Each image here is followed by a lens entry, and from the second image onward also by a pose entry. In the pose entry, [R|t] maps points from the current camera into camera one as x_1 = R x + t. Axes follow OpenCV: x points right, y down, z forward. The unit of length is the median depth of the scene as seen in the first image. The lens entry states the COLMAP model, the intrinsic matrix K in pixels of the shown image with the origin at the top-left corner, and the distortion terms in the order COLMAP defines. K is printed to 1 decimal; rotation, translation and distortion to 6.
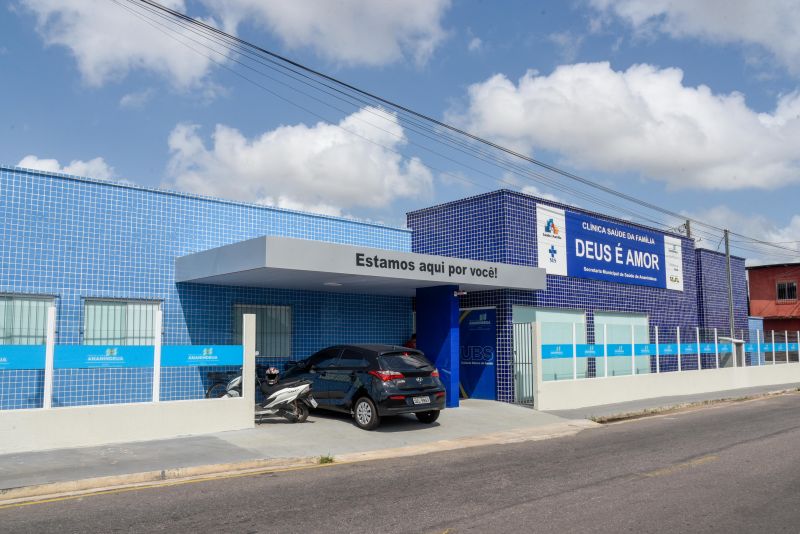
lens RADIAL K [[603.6, 0, 387.4], [0, 603.6, 288.6], [0, 0, 1]] dist [-0.040900, -0.002821]
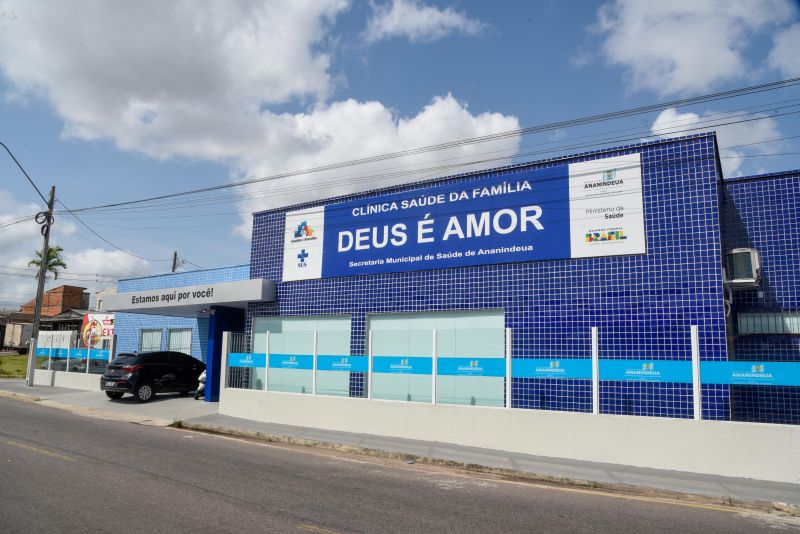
lens RADIAL K [[578.4, 0, 399.8], [0, 578.4, 268.5], [0, 0, 1]] dist [-0.046984, 0.006916]
pose [[0.261429, -0.137875, -0.955325, 1.090142], [0.071587, 0.989789, -0.123259, 0.074853], [0.962564, -0.036165, 0.268630, 0.833856]]
